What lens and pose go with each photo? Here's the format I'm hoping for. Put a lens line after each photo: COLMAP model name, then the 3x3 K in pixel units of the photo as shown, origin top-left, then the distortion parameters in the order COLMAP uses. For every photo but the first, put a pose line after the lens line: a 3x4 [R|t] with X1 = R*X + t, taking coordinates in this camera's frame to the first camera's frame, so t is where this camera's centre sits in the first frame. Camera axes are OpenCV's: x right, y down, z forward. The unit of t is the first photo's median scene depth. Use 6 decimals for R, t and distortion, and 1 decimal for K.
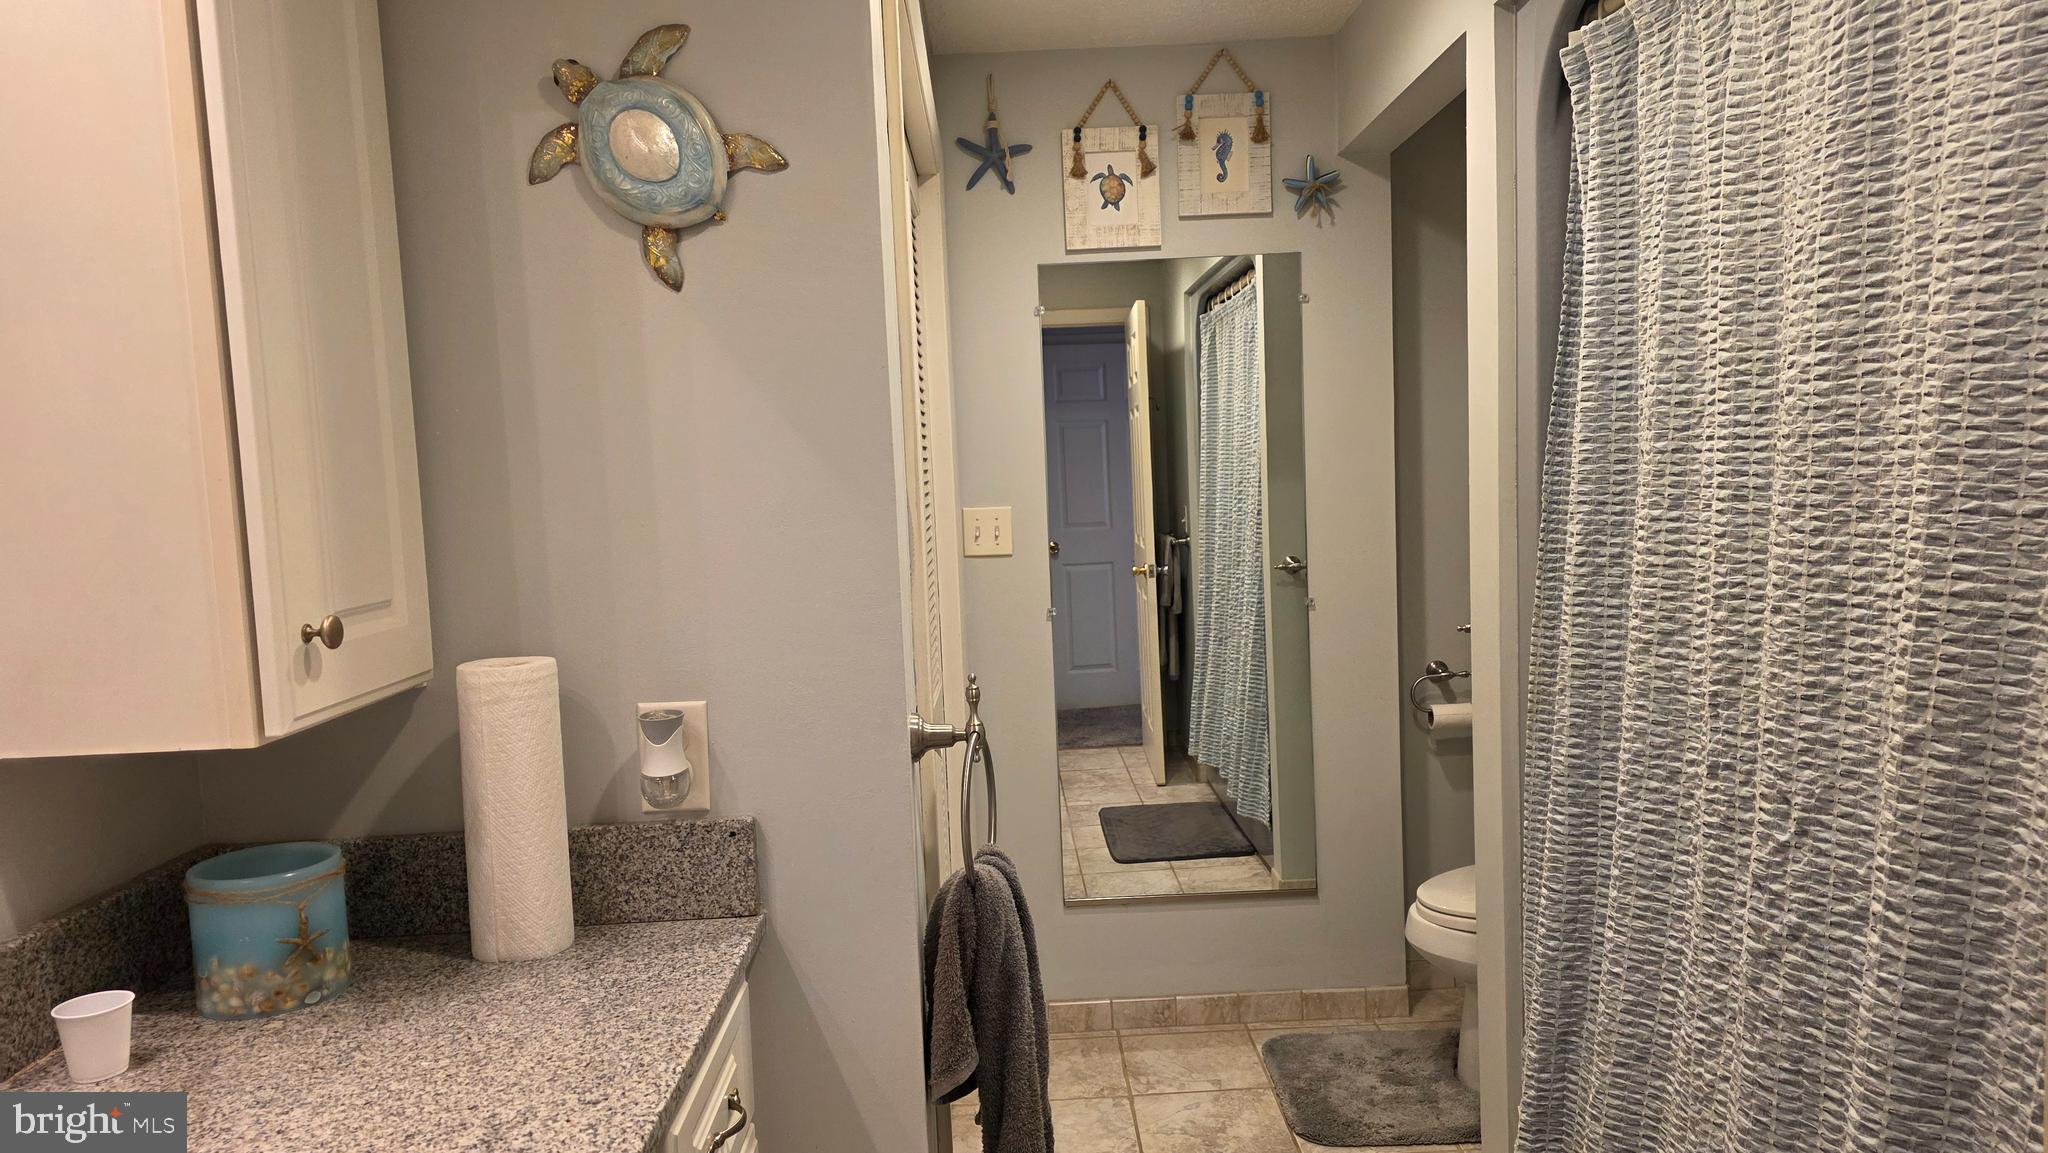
lens RADIAL K [[1379.3, 0, 1024.0], [0, 1379.3, 576.5], [0, 0, 1]] dist [0.097798, -0.123726]
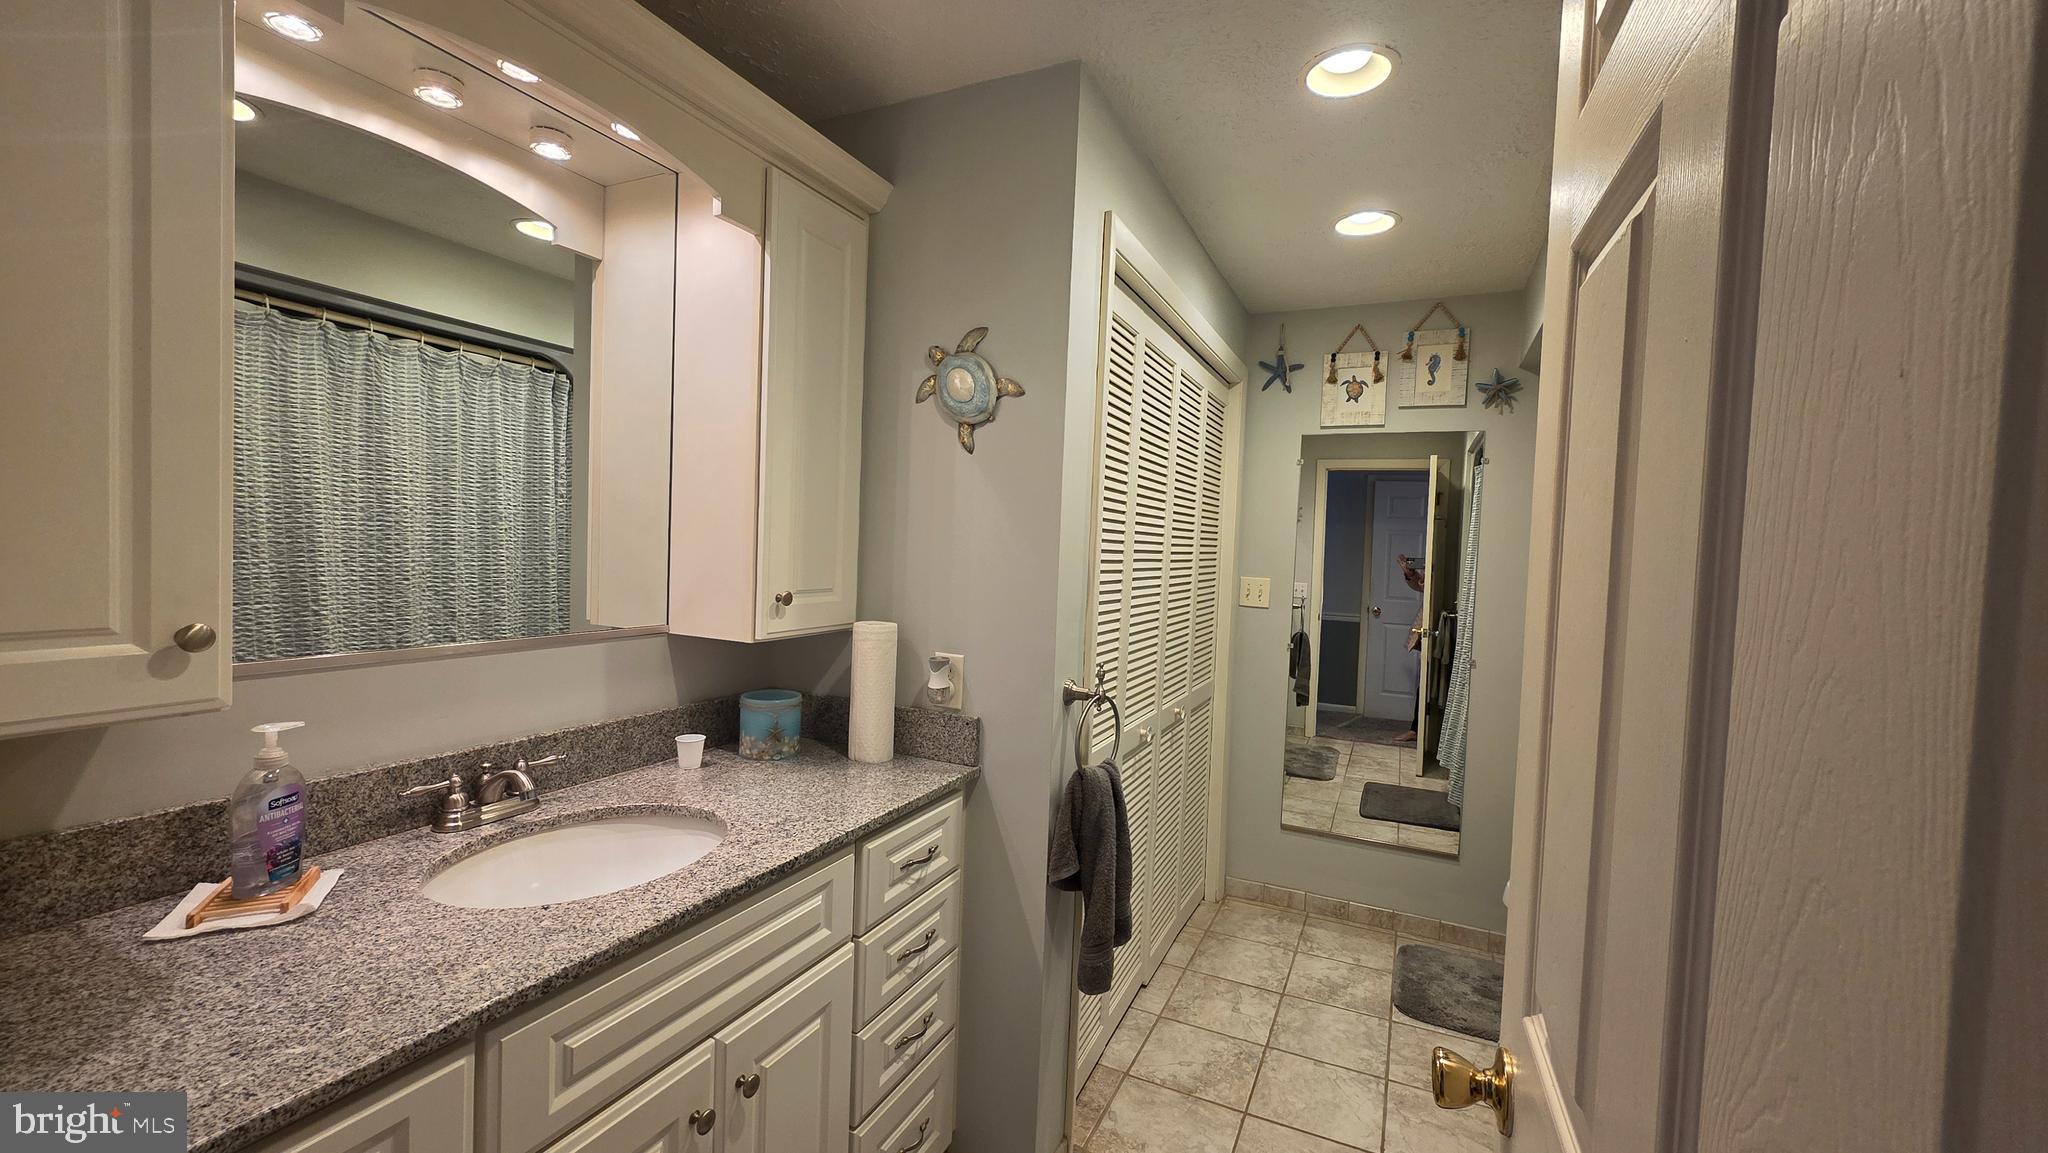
lens RADIAL K [[825.6, 0, 1013.3], [0, 825.6, 571.0], [0, 0, 1]] dist [0.001159, 0.000213]
pose [[0.887720, 0.093984, -0.450688, 0.175839], [-0.113314, 0.993430, -0.016031, -0.010201], [0.446220, 0.065300, 0.892537, -0.021595]]
